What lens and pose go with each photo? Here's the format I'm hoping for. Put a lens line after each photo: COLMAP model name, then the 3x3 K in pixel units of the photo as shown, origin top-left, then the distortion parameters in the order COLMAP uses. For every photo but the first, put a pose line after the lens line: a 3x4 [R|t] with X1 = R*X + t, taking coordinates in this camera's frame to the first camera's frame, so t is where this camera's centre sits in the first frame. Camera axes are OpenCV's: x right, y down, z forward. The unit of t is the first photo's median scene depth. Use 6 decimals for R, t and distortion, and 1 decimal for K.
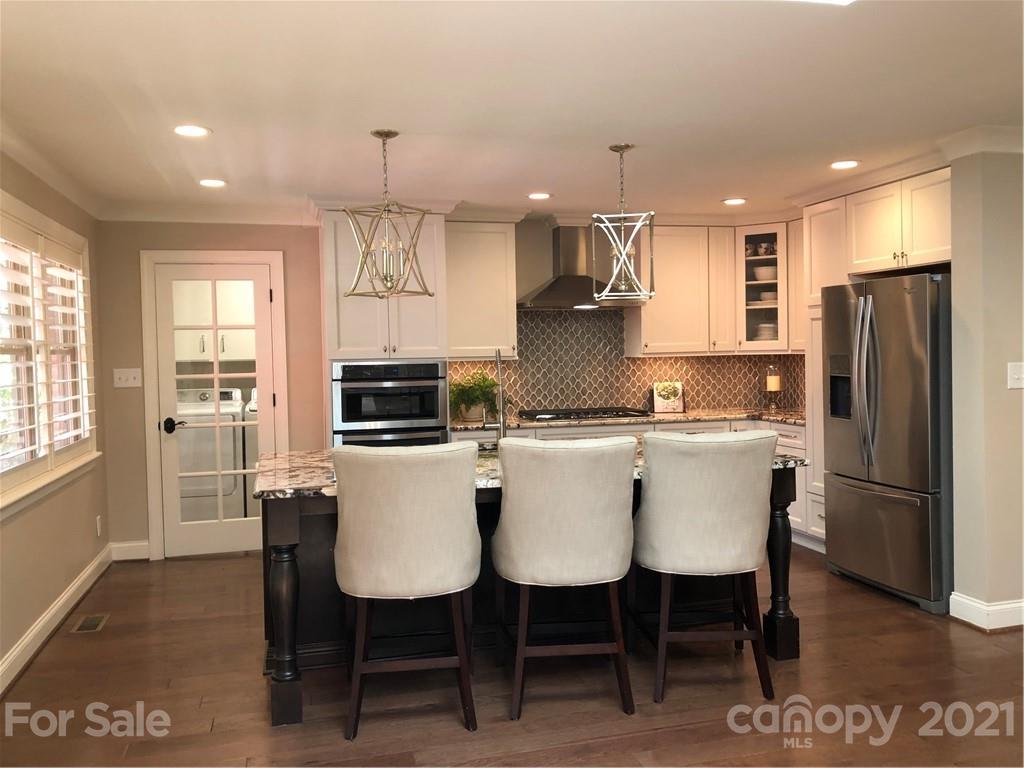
lens RADIAL K [[843.8, 0, 489.9], [0, 843.8, 374.2], [0, 0, 1]] dist [0.046630, -0.071158]
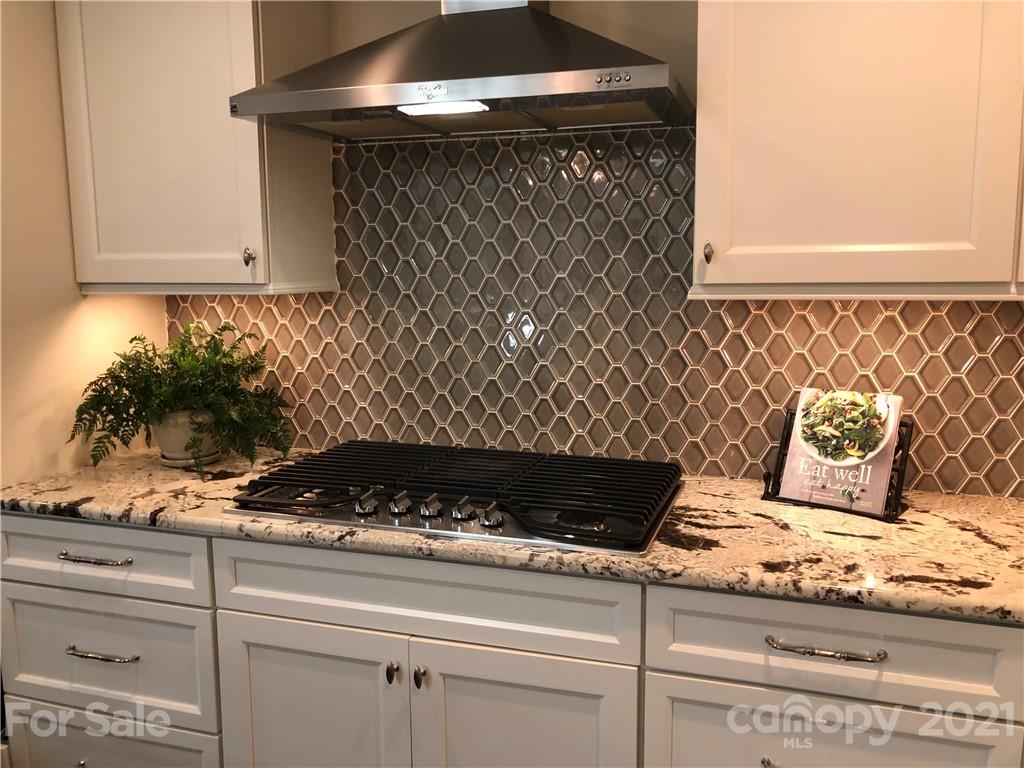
lens RADIAL K [[843.8, 0, 513.7], [0, 843.8, 373.6], [0, 0, 1]] dist [0.046630, -0.071158]
pose [[0.852148, 0.083282, -0.516631, 0.285493], [-0.024808, 0.992574, 0.119085, -0.028773], [0.522713, -0.088661, 0.847886, 0.786025]]
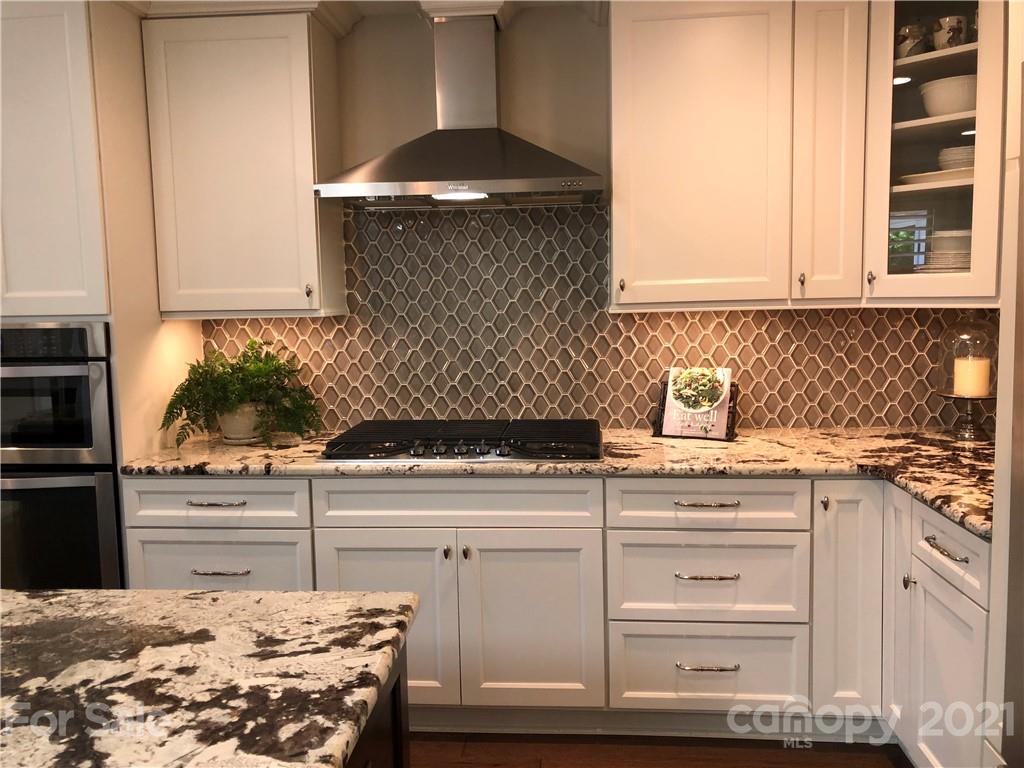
lens RADIAL K [[843.8, 0, 498.5], [0, 843.8, 372.4], [0, 0, 1]] dist [0.046630, -0.071158]
pose [[0.946766, 0.032299, -0.320298, 0.278492], [-0.007398, 0.996874, 0.078656, -0.024607], [0.321837, -0.072099, 0.944046, 0.601406]]
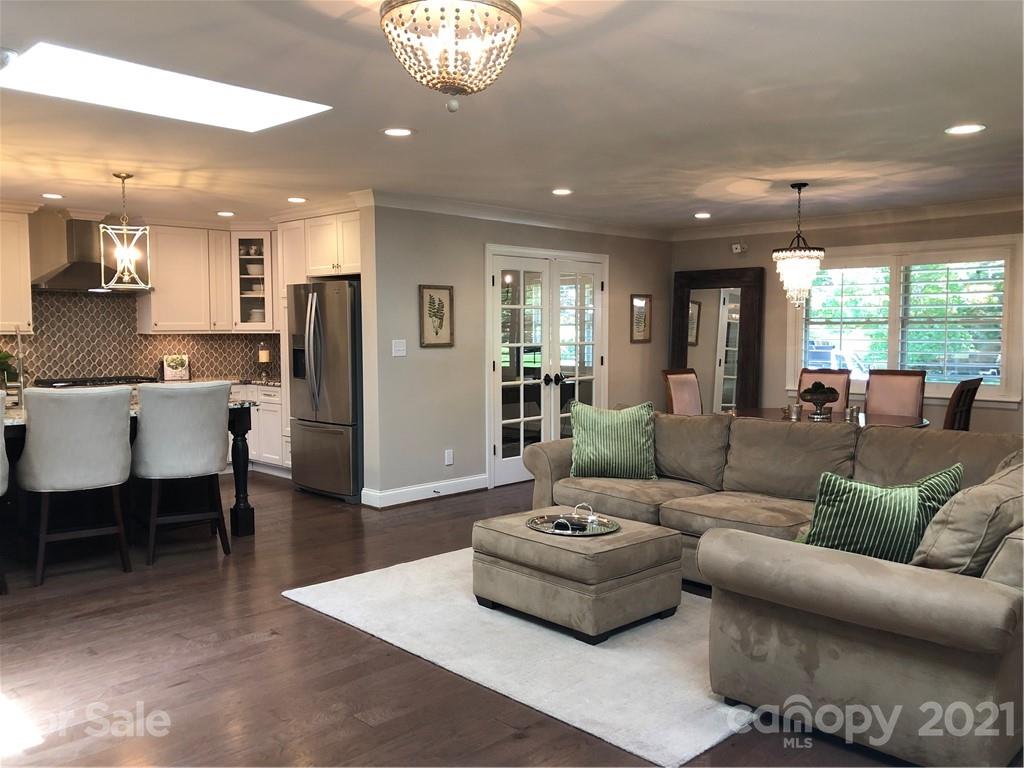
lens RADIAL K [[843.8, 0, 510.7], [0, 843.8, 380.6], [0, 0, 1]] dist [0.046630, -0.071158]
pose [[0.851988, -0.014960, 0.523348, -0.019576], [-0.000470, 0.999569, 0.029337, 0.011054], [-0.523561, -0.025241, 0.851614, -0.315648]]
